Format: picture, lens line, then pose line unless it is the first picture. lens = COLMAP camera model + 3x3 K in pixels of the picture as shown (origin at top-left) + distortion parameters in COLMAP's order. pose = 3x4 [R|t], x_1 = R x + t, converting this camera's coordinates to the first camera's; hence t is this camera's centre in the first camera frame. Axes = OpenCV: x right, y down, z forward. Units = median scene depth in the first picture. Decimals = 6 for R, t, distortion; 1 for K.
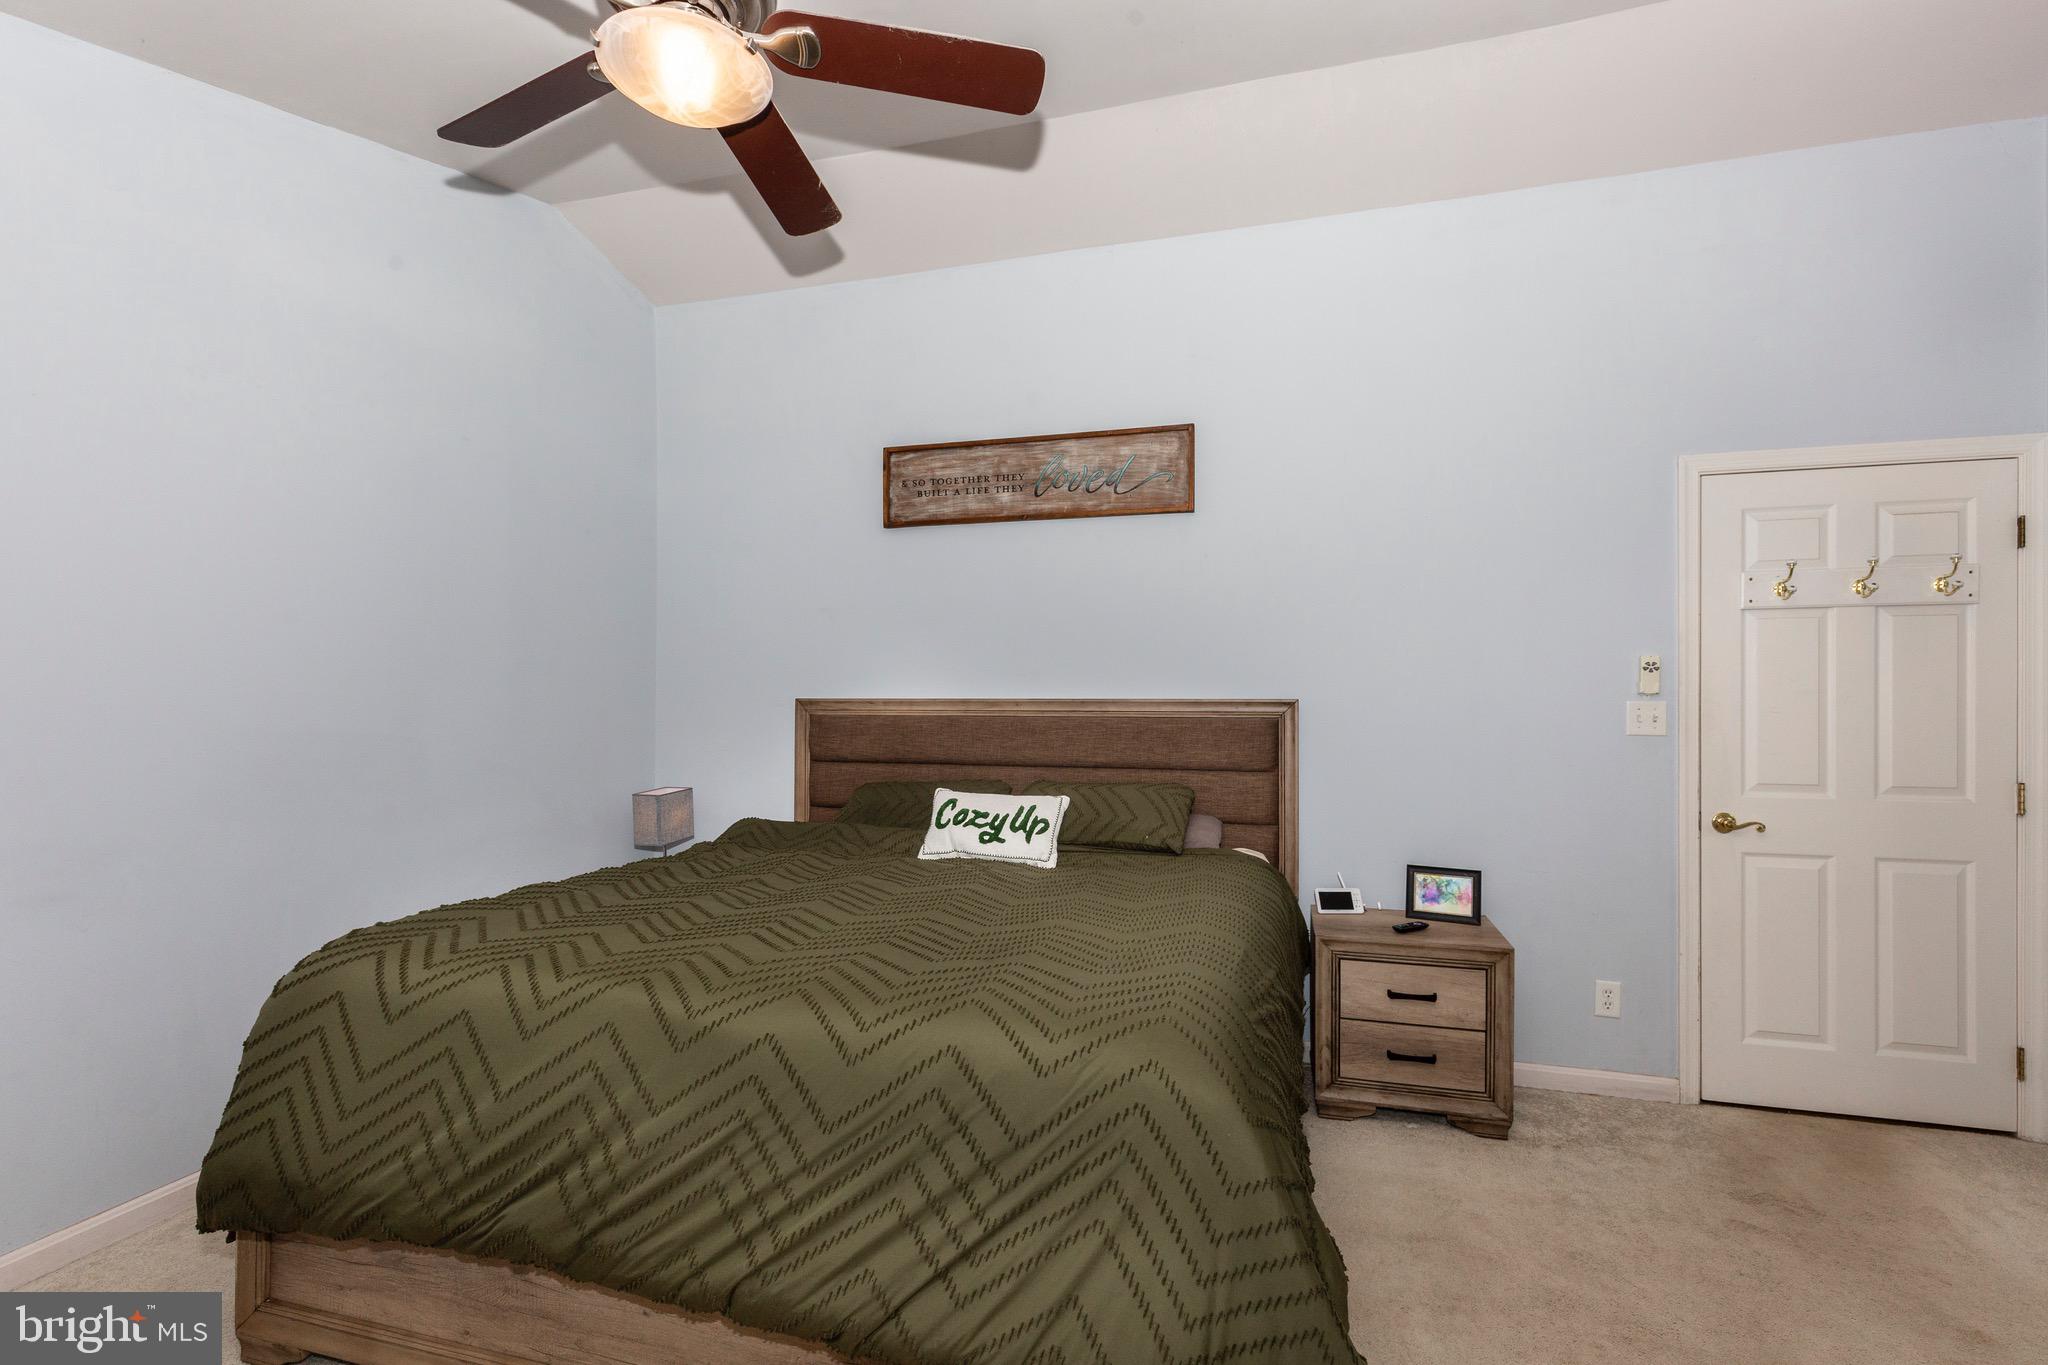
lens RADIAL K [[916.3, 0, 1024.5], [0, 916.3, 695.9], [0, 0, 1]] dist [0.011898, -0.000446]
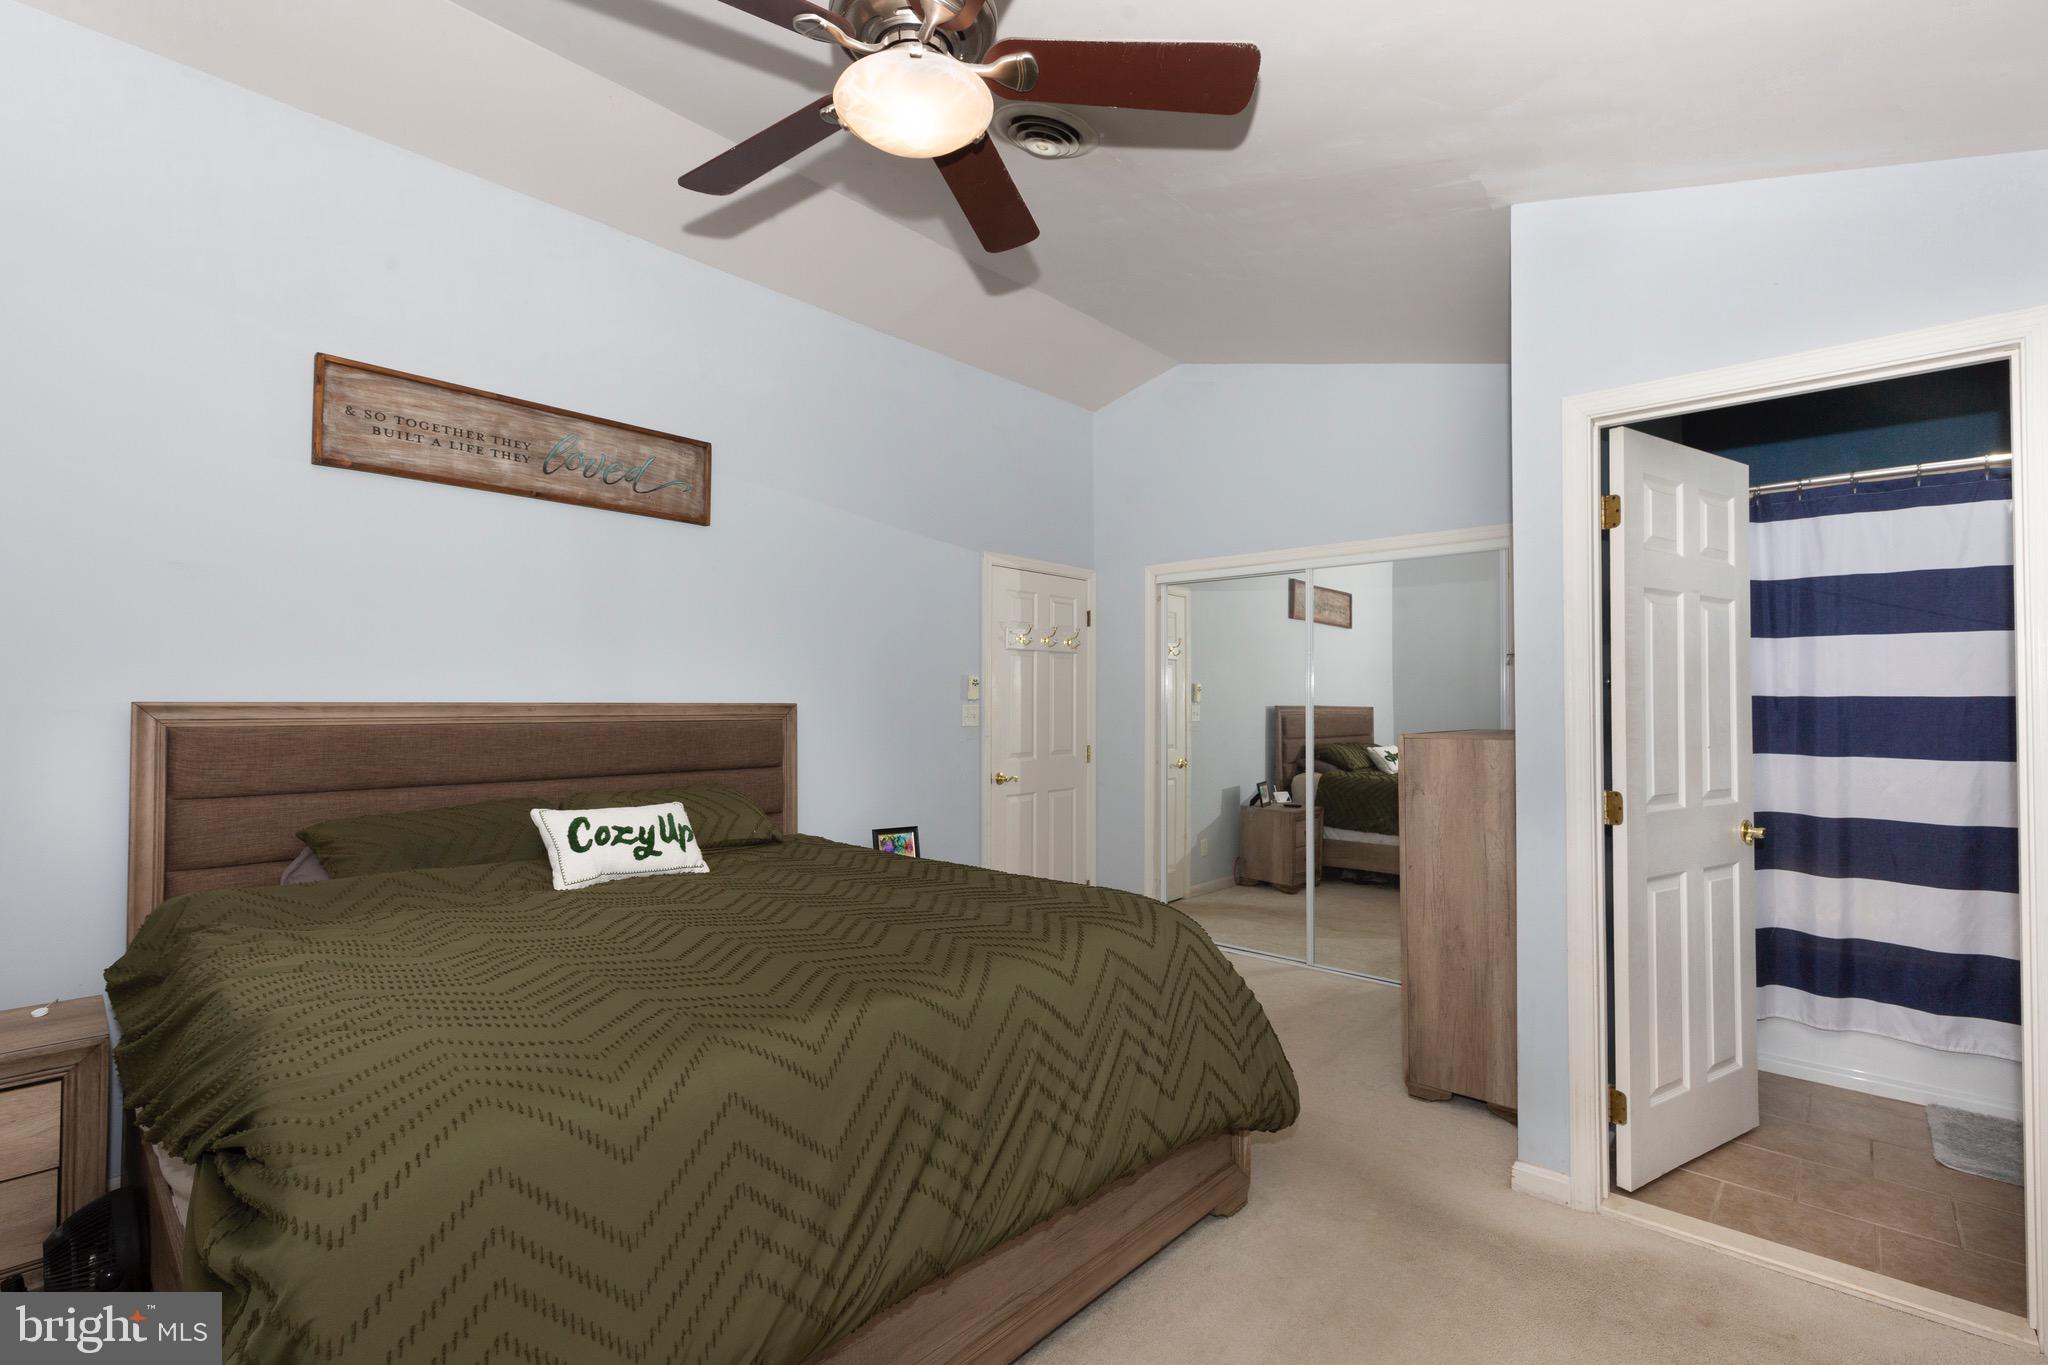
lens RADIAL K [[920.6, 0, 1019.8], [0, 920.6, 681.6], [0, 0, 1]] dist [0.001846, -0.000217]
pose [[0.443230, 0.021485, 0.896150, -0.602227], [-0.003543, 0.999747, -0.022216, 0.000970], [-0.896401, 0.006671, 0.443194, 0.208469]]
